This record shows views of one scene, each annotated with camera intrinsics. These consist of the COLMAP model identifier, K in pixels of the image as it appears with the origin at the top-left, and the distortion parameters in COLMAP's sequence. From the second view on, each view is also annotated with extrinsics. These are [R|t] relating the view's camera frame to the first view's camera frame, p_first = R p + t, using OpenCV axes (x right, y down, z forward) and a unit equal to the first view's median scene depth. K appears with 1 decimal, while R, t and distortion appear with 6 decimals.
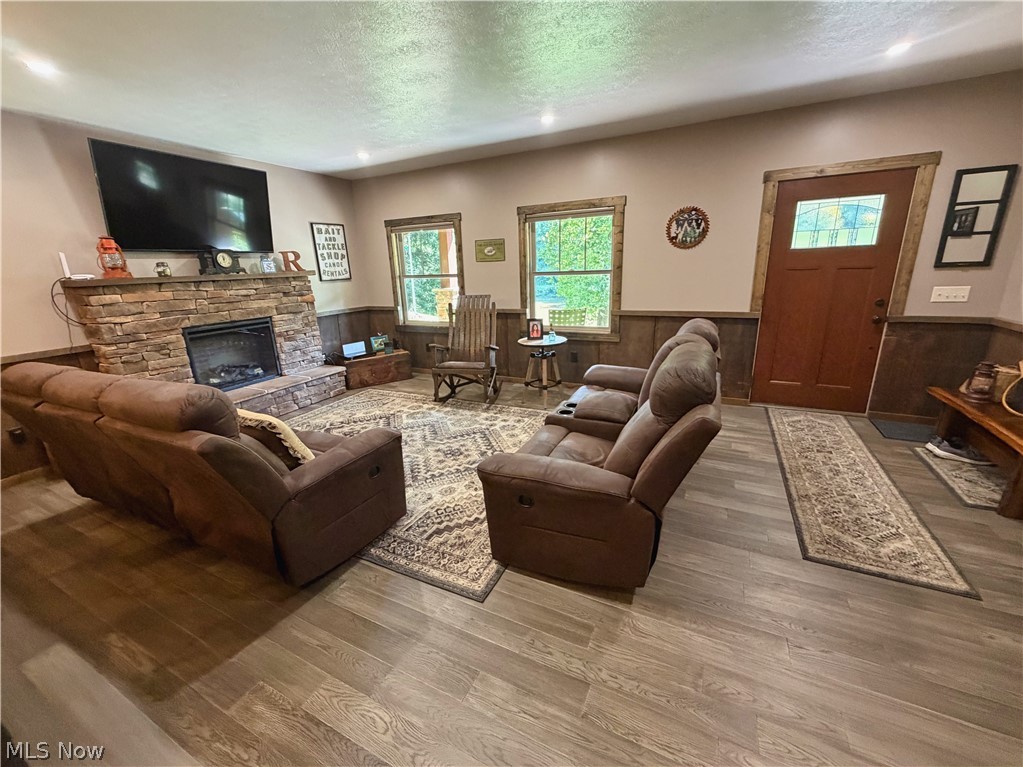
lens RADIAL K [[413.1, 0, 508.4], [0, 413.1, 384.1], [0, 0, 1]] dist [0.000815, -0.000095]
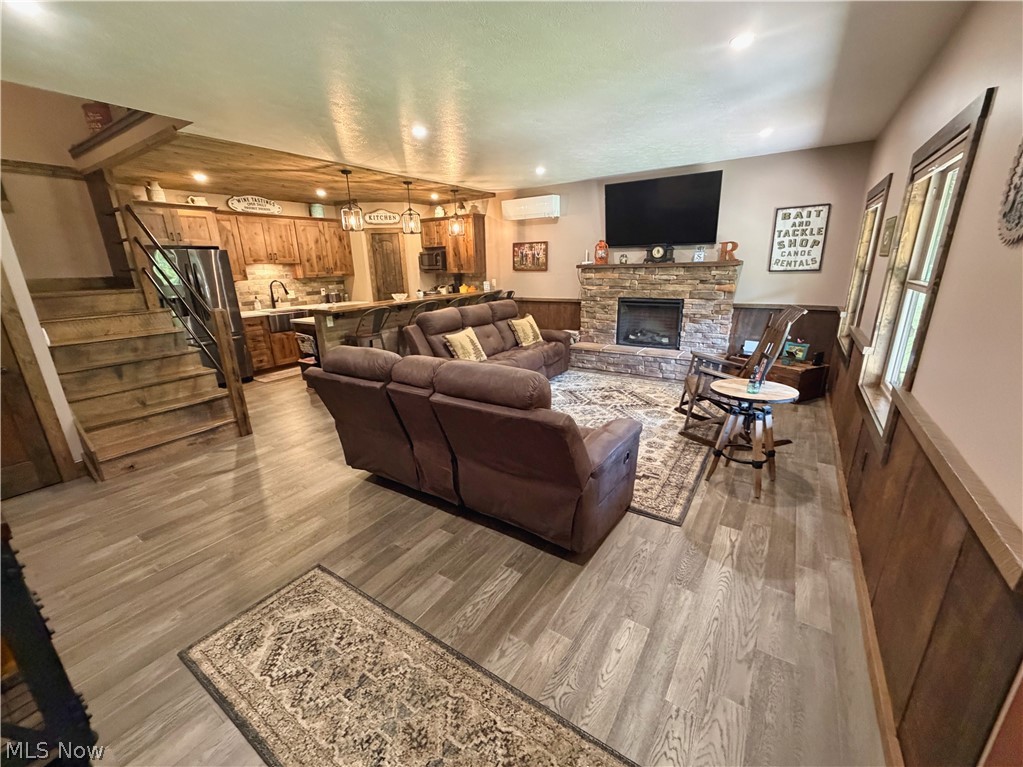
lens RADIAL K [[413.1, 0, 508.4], [0, 413.1, 384.1], [0, 0, 1]] dist [0.000815, -0.000095]
pose [[-0.124685, 0.319327, -0.939406, 0.712543], [-0.246104, 0.907254, 0.341063, -0.233194], [0.961190, 0.273717, -0.034534, 0.650808]]
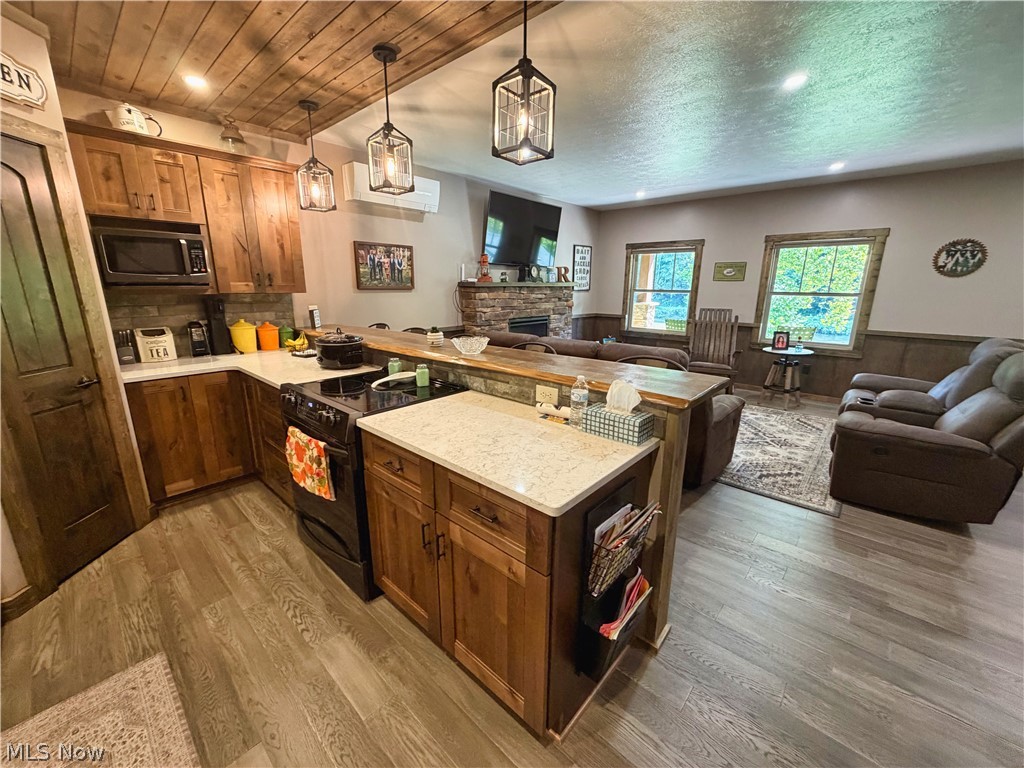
lens RADIAL K [[408.1, 0, 506.5], [0, 408.1, 385.2], [0, 0, 1]] dist [0.000397, -0.000712]
pose [[0.960868, 0.107037, -0.255493, -0.365249], [-0.115354, 0.993166, -0.017749, 0.098728], [0.251847, 0.046526, 0.966648, -0.287761]]
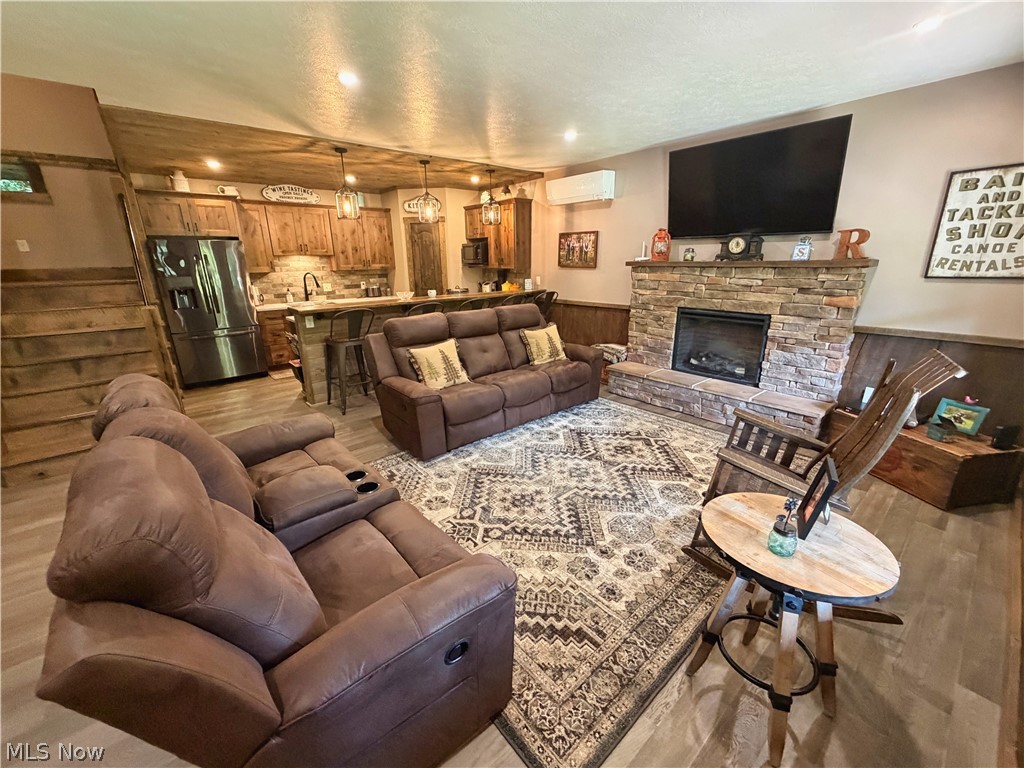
lens RADIAL K [[411.0, 0, 508.9], [0, 411.0, 384.3], [0, 0, 1]] dist [0.000229, 0.000251]
pose [[-0.393175, 0.312232, -0.864827, 0.381320], [-0.227515, 0.878290, 0.420527, -0.277604], [0.890871, 0.362102, -0.274284, 0.848952]]
